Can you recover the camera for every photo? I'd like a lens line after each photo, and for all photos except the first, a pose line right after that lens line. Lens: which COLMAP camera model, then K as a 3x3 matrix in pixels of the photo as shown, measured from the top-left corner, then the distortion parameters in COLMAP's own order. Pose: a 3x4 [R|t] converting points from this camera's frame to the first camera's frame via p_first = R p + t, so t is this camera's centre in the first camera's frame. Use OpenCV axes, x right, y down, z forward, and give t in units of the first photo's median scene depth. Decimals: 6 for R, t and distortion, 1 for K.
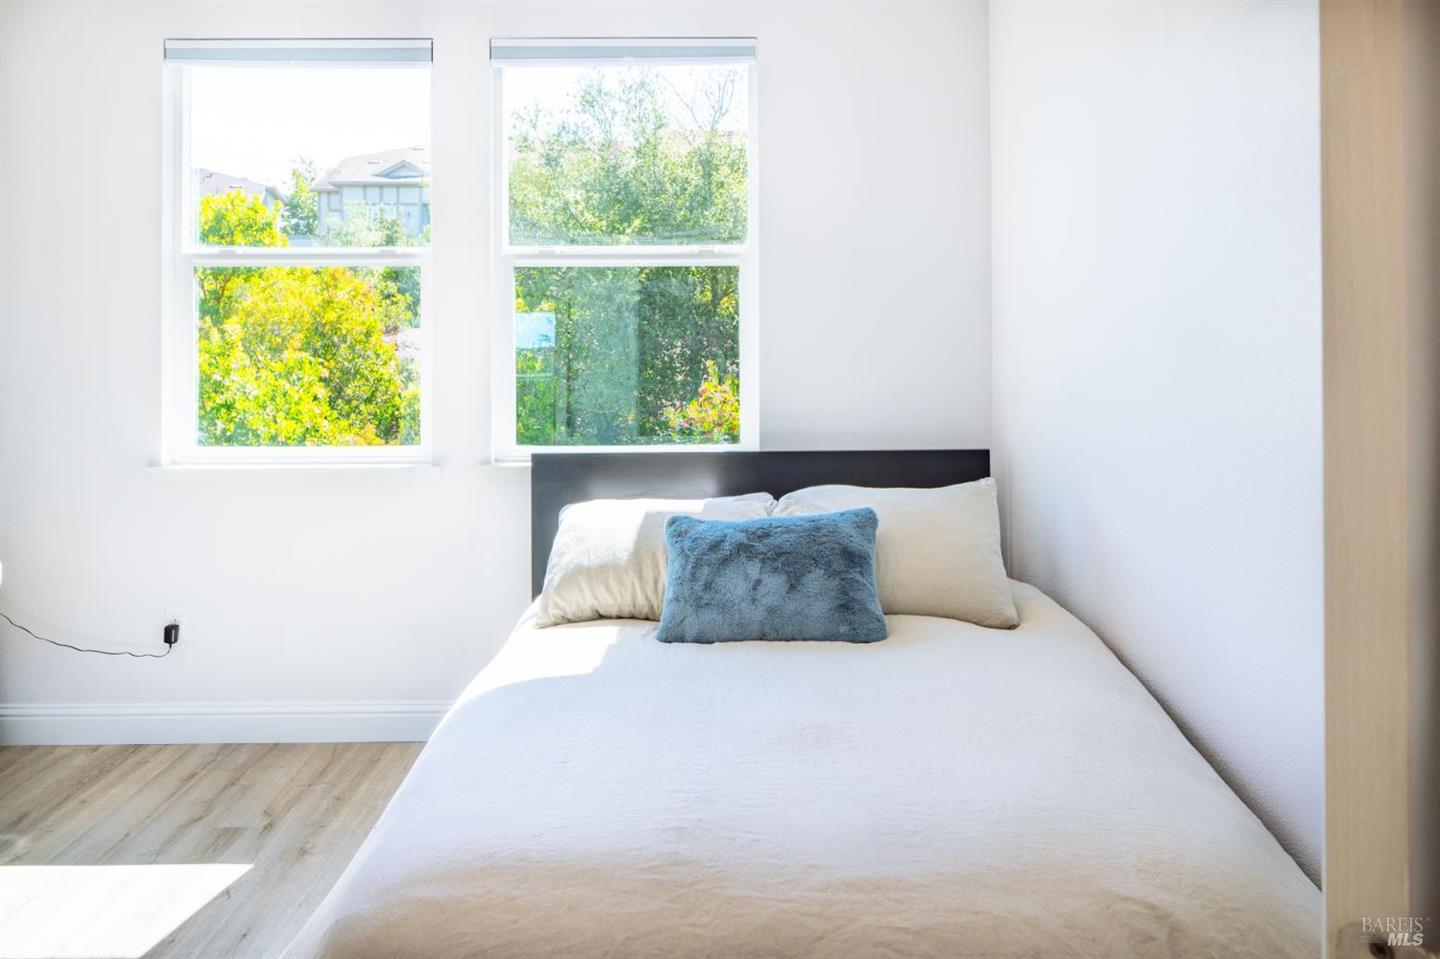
lens RADIAL K [[973.4, 0, 720.4], [0, 973.4, 328.3], [0, 0, 1]] dist [-0.009654, 0.001338]
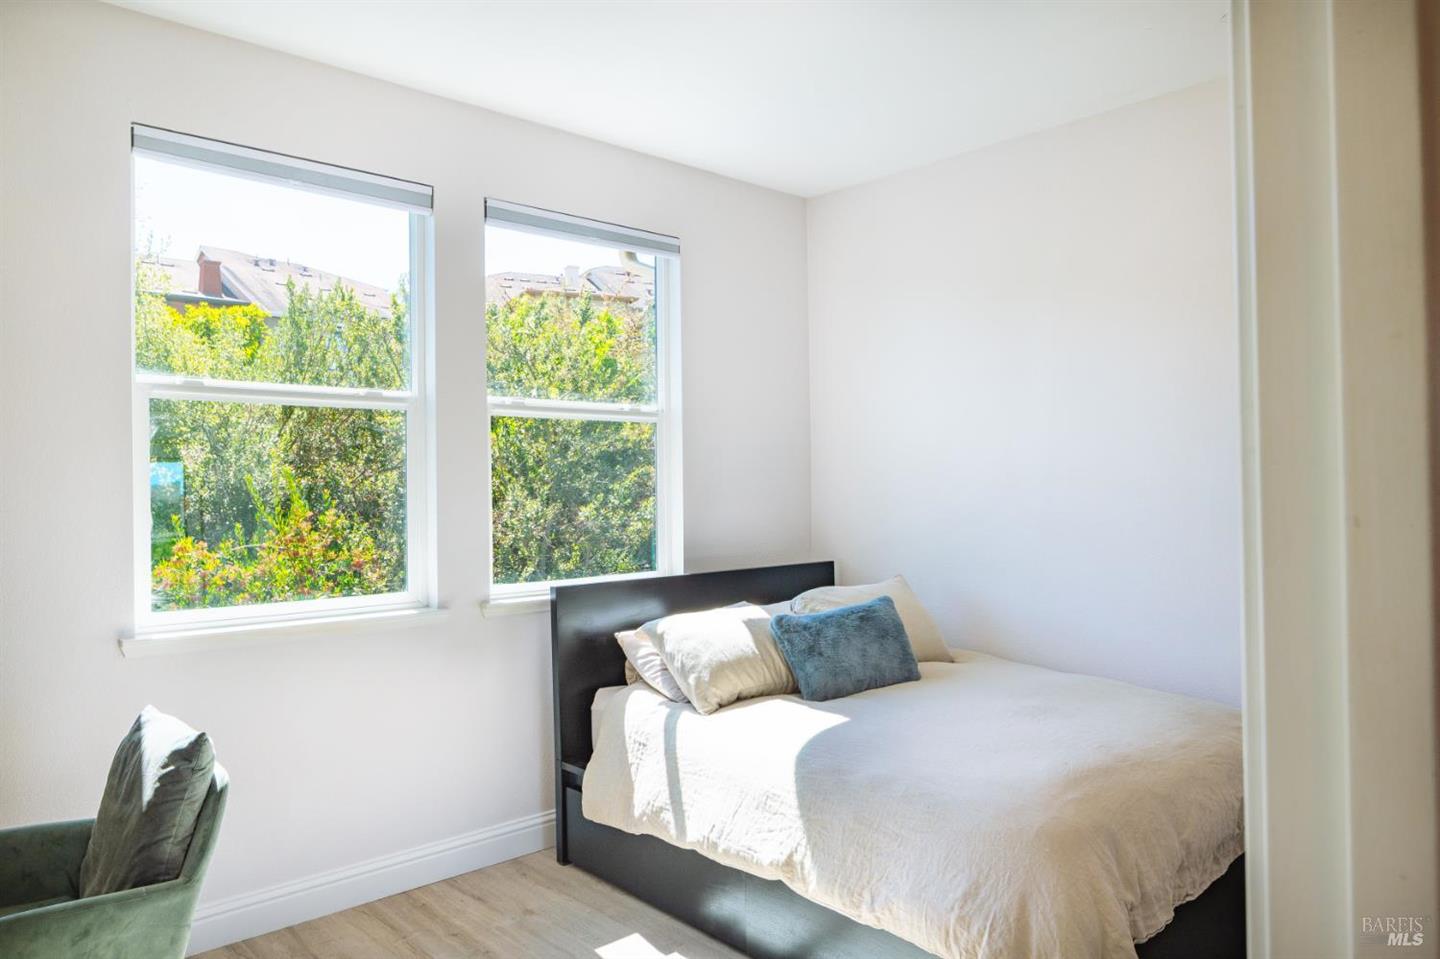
lens RADIAL K [[973.4, 0, 720.7], [0, 973.4, 478.4], [0, 0, 1]] dist [-0.009654, 0.001338]
pose [[0.746676, 0.002707, 0.665182, -0.223679], [-0.001634, 0.999996, -0.002235, 0.002196], [-0.665186, 0.000582, 0.746678, 0.014039]]
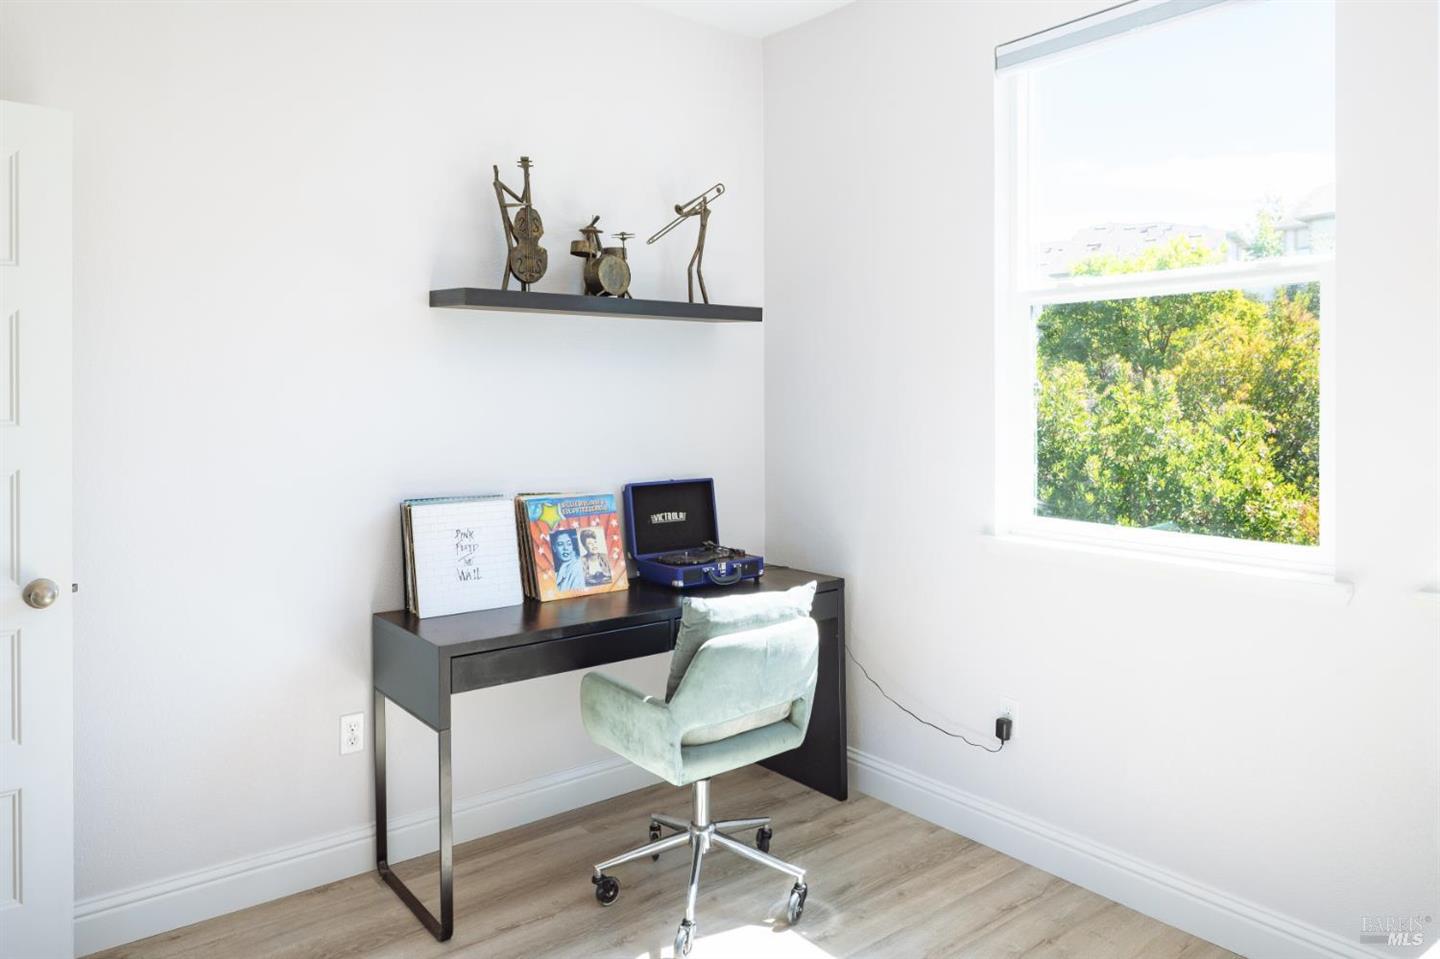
lens RADIAL K [[973.4, 0, 723.2], [0, 973.4, 400.4], [0, 0, 1]] dist [-0.009654, 0.001338]
pose [[0.604966, 0.006511, -0.796224, -0.007212], [0.011125, 0.999800, 0.016628, 0.000610], [0.796173, -0.018917, 0.604773, 0.081203]]
